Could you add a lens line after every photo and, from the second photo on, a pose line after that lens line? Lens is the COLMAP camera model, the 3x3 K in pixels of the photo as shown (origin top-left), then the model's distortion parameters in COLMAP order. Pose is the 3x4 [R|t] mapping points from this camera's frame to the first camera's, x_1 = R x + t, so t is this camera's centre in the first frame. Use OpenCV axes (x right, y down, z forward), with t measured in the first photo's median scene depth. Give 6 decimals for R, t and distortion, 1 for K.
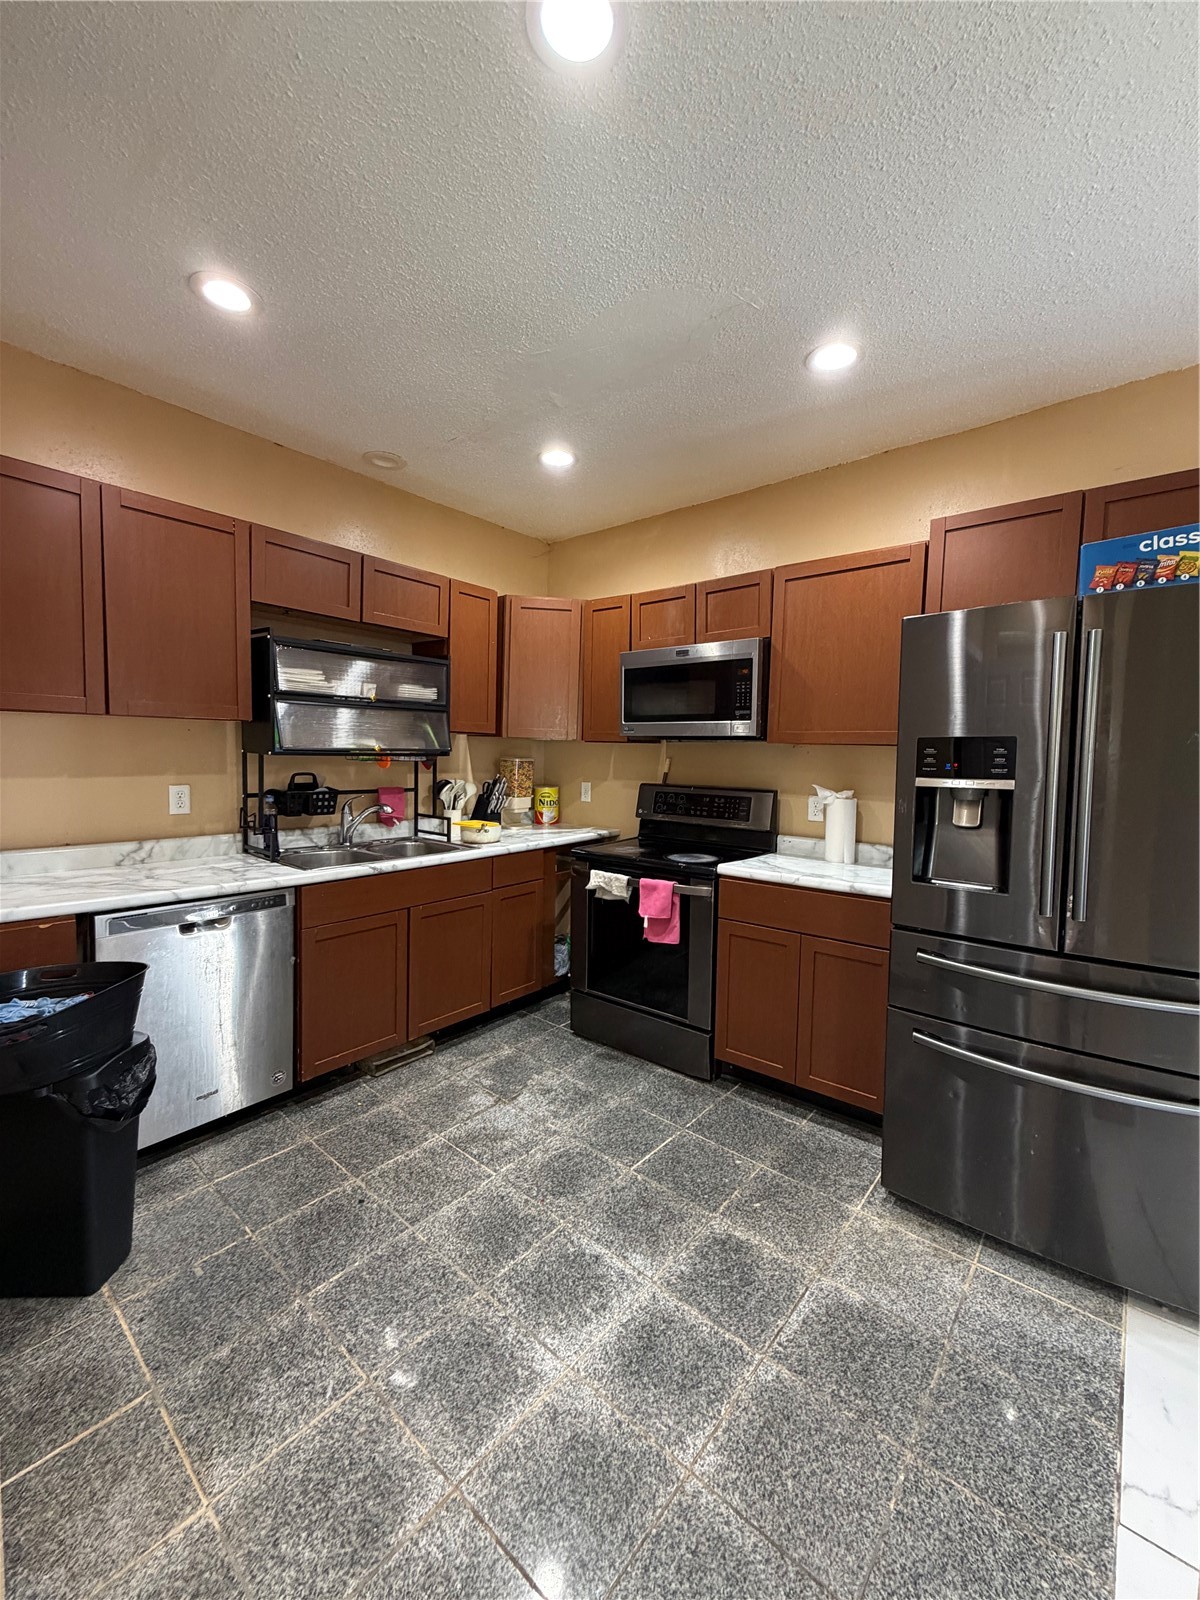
lens RADIAL K [[637.2, 0, 600.1], [0, 637.2, 795.6], [0, 0, 1]] dist [-0.000458, -0.001288]
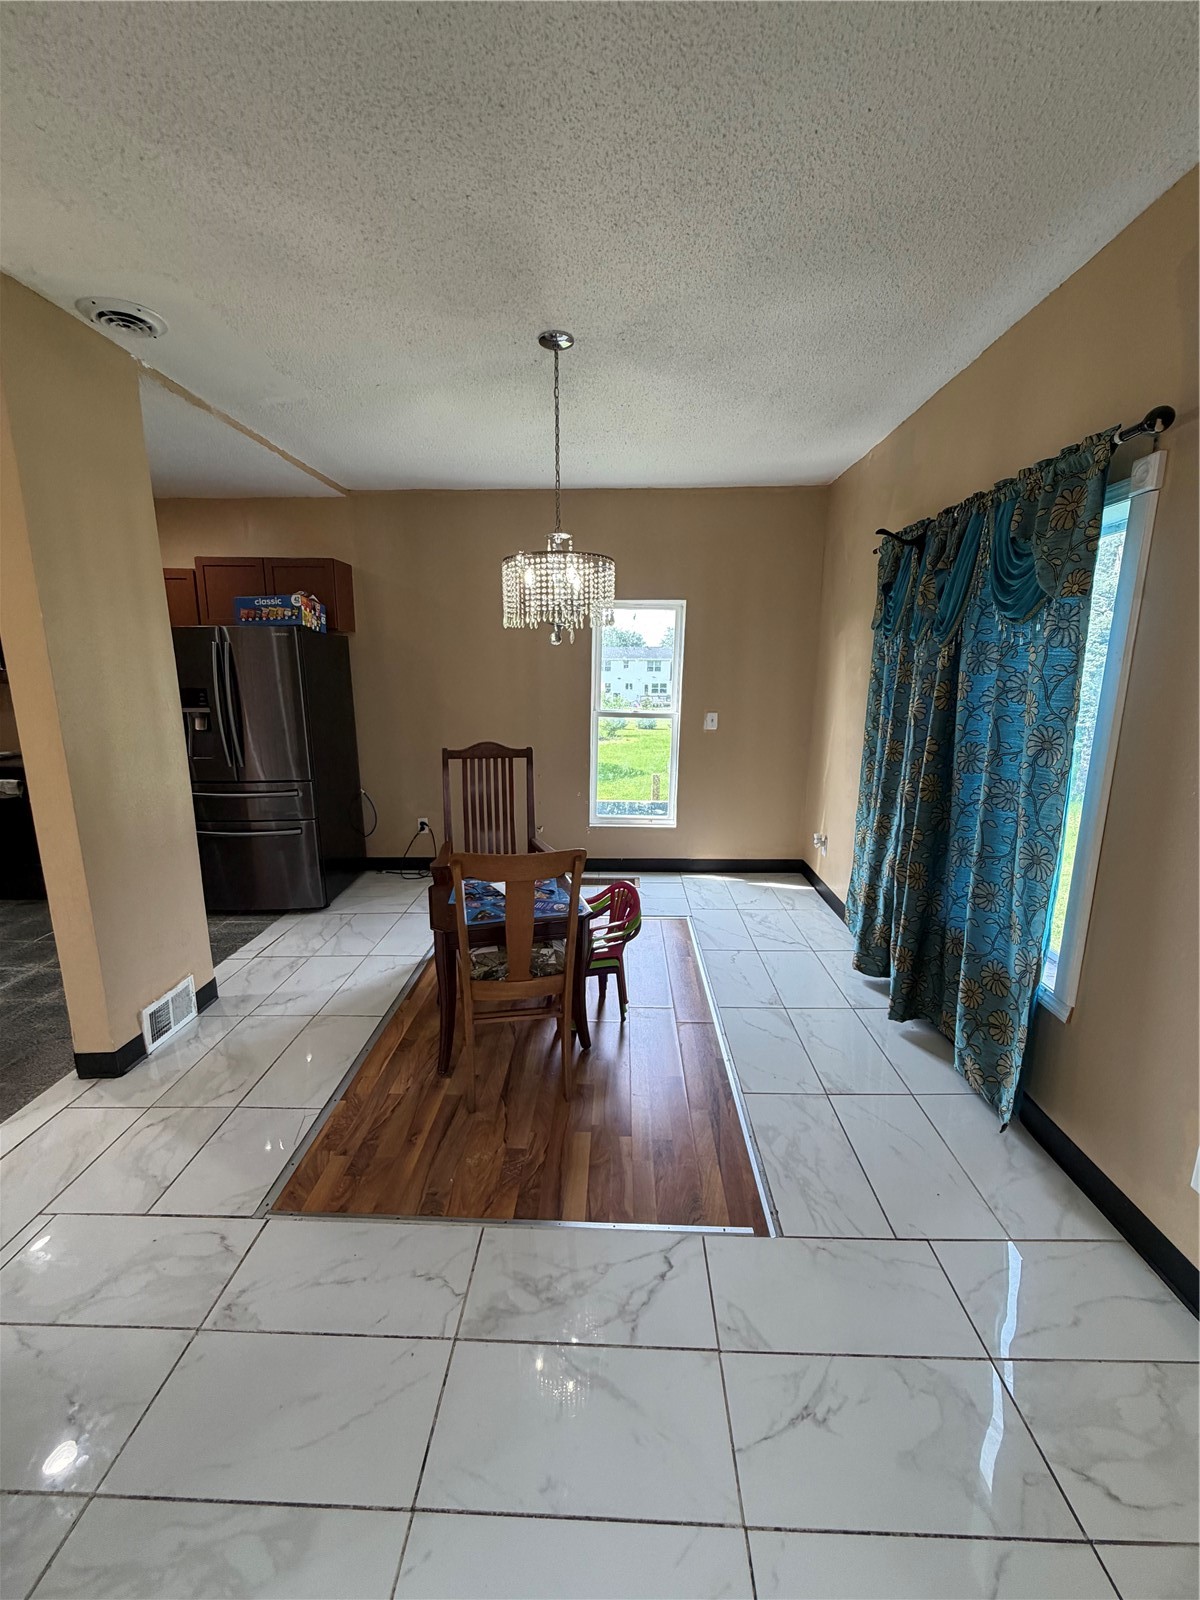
lens RADIAL K [[637.2, 0, 603.5], [0, 637.2, 794.7], [0, 0, 1]] dist [-0.000458, -0.001288]
pose [[0.780750, -0.141015, 0.608723, 0.329454], [0.046130, 0.984551, 0.168912, -0.037330], [-0.623138, -0.103798, 0.775194, -1.618460]]
